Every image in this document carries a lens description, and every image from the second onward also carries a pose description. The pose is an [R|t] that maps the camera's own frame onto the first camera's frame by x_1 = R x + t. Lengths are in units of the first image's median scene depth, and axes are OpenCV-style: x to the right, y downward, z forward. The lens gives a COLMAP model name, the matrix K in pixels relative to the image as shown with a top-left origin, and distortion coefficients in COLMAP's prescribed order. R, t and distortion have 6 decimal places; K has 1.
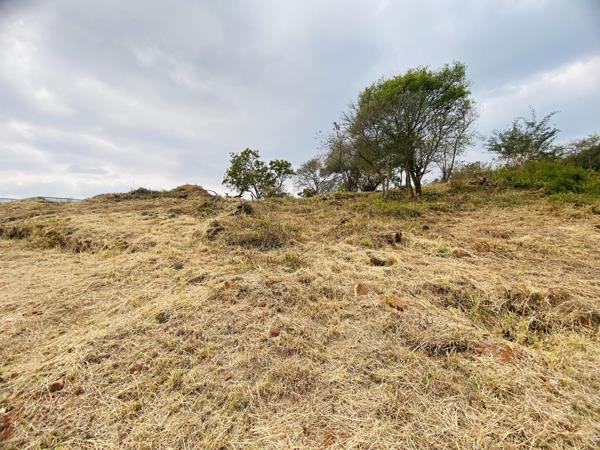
lens RADIAL K [[239.4, 0, 297.0], [0, 239.4, 226.7], [0, 0, 1]] dist [0.001264, -0.014096]
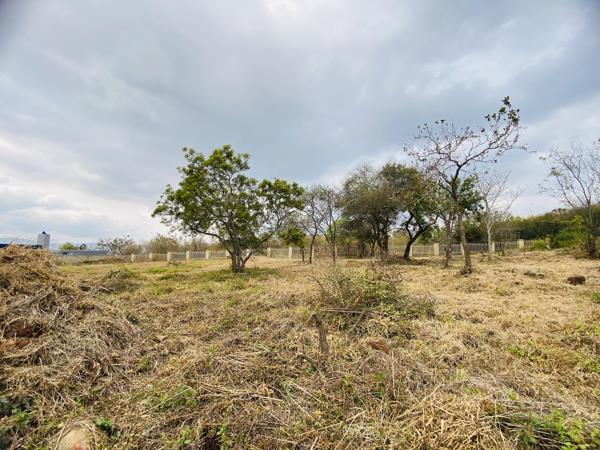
lens RADIAL K [[239.4, 0, 297.0], [0, 239.4, 226.7], [0, 0, 1]] dist [0.001264, -0.014096]
pose [[0.963236, 0.063417, 0.261066, -1.467300], [-0.033705, 0.992588, -0.116756, -1.022303], [-0.266535, 0.103665, 0.958234, 4.326473]]
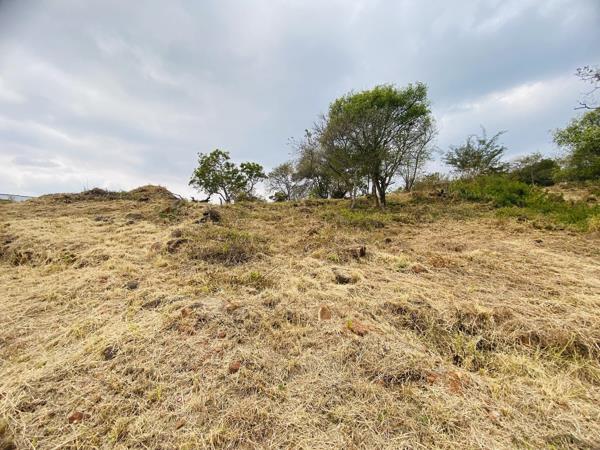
lens RADIAL K [[239.4, 0, 297.0], [0, 239.4, 226.7], [0, 0, 1]] dist [0.001264, -0.014096]
pose [[0.992465, 0.018171, 0.121173, 0.014274], [-0.016714, 0.999775, -0.013034, -0.050148], [-0.121383, 0.010910, 0.992546, 0.006983]]
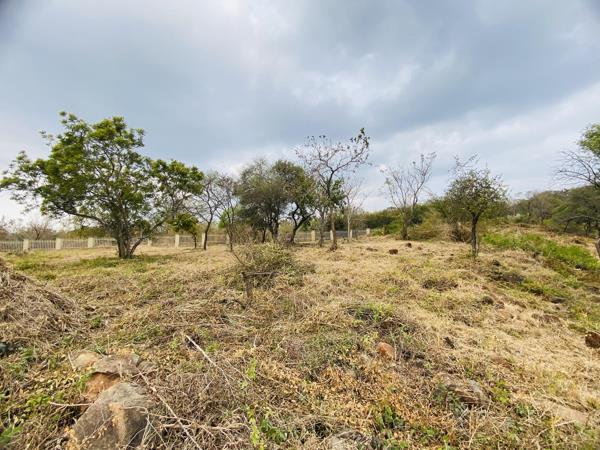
lens RADIAL K [[239.4, 0, 297.0], [0, 239.4, 226.7], [0, 0, 1]] dist [0.001264, -0.014096]
pose [[0.743705, 0.064724, 0.665367, -1.856464], [-0.013506, 0.996554, -0.081844, -0.917659], [-0.668371, 0.051882, 0.742016, 4.020805]]
